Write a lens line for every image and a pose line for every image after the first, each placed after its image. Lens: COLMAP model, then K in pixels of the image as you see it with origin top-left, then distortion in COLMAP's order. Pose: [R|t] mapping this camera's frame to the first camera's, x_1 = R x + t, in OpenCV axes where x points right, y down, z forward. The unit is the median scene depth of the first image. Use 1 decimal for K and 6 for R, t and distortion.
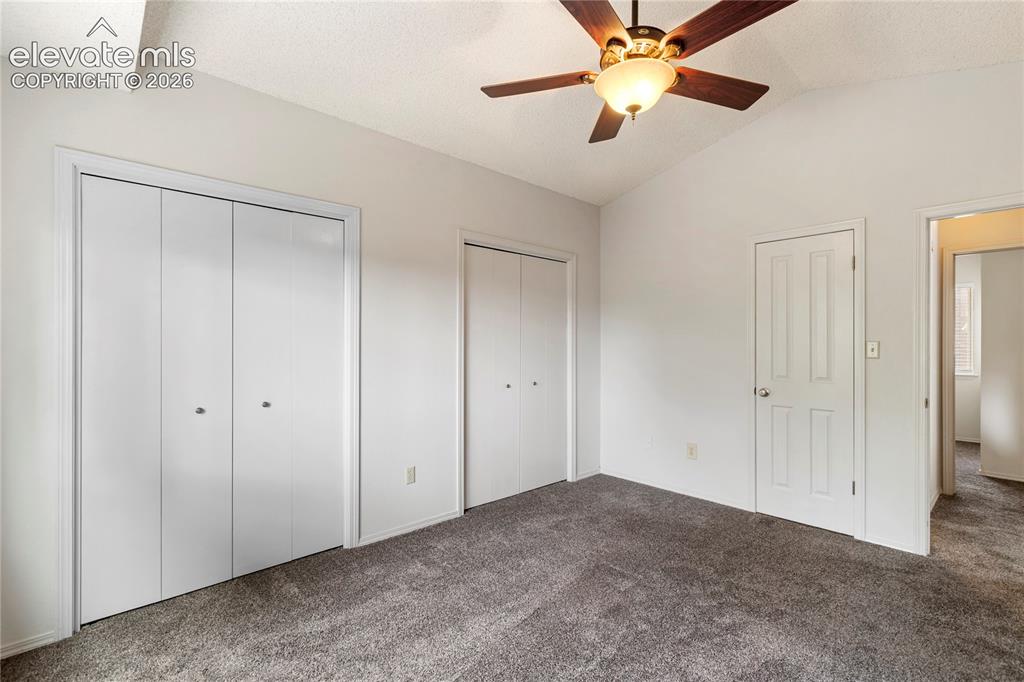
lens RADIAL K [[470.7, 0, 507.5], [0, 470.7, 342.8], [0, 0, 1]] dist [0.011953, -0.000345]
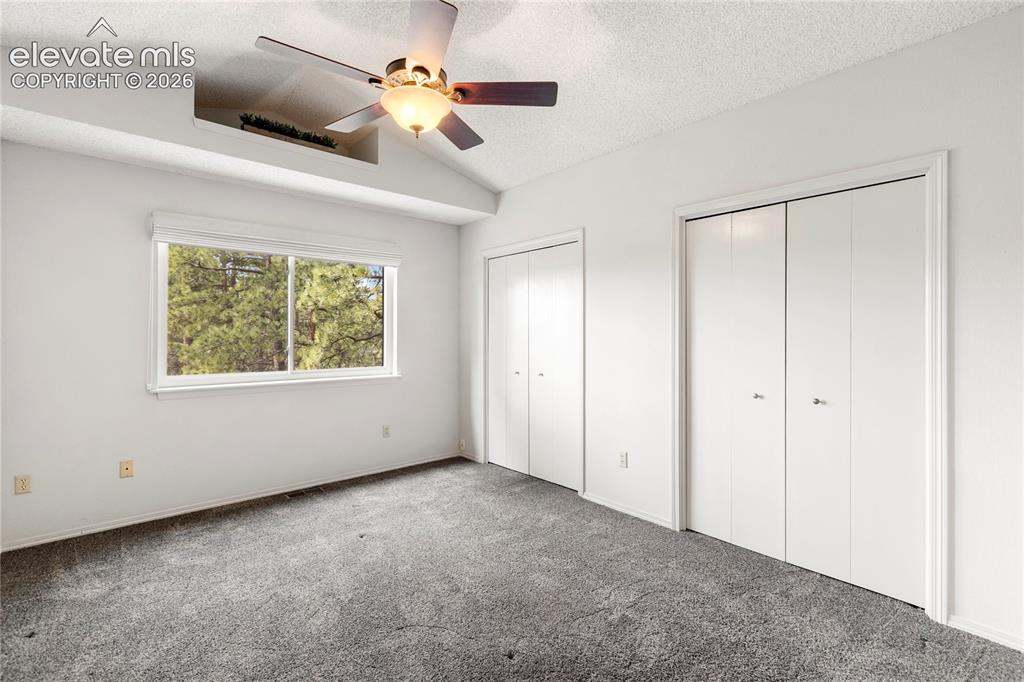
lens RADIAL K [[470.7, 0, 528.3], [0, 470.7, 334.4], [0, 0, 1]] dist [0.011953, -0.000345]
pose [[-0.012926, -0.005549, -0.999901, 0.902425], [-0.003109, 0.999980, -0.005510, 0.005354], [0.999912, 0.003038, -0.012943, 0.833885]]
